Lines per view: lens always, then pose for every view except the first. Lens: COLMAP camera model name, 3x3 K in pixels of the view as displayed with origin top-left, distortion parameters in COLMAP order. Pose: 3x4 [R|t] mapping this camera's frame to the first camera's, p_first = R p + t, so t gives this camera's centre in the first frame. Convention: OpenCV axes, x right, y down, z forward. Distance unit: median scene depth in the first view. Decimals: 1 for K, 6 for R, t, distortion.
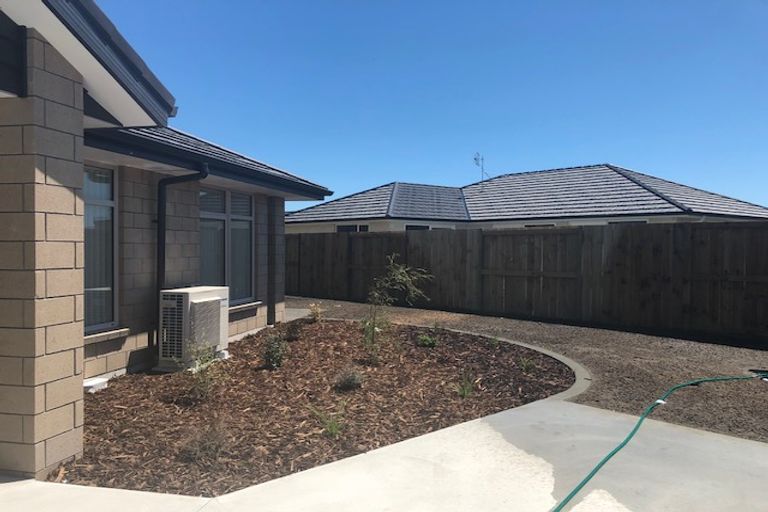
lens RADIAL K [[637.6, 0, 383.4], [0, 637.6, 255.7], [0, 0, 1]] dist [0.050892, -0.083207]
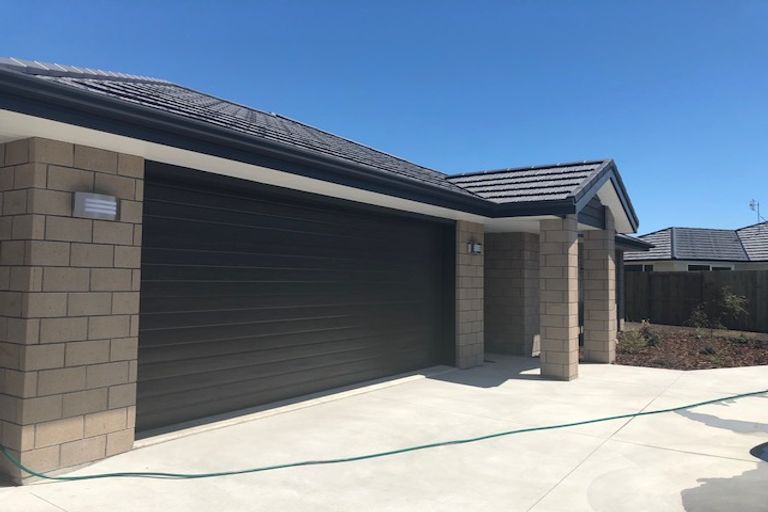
lens RADIAL K [[637.6, 0, 383.9], [0, 637.6, 254.0], [0, 0, 1]] dist [0.050892, -0.083207]
pose [[0.936207, -0.008223, -0.351354, -0.076013], [-0.012506, 0.998314, -0.056687, 0.006555], [0.351227, 0.057465, 0.934525, -0.323253]]
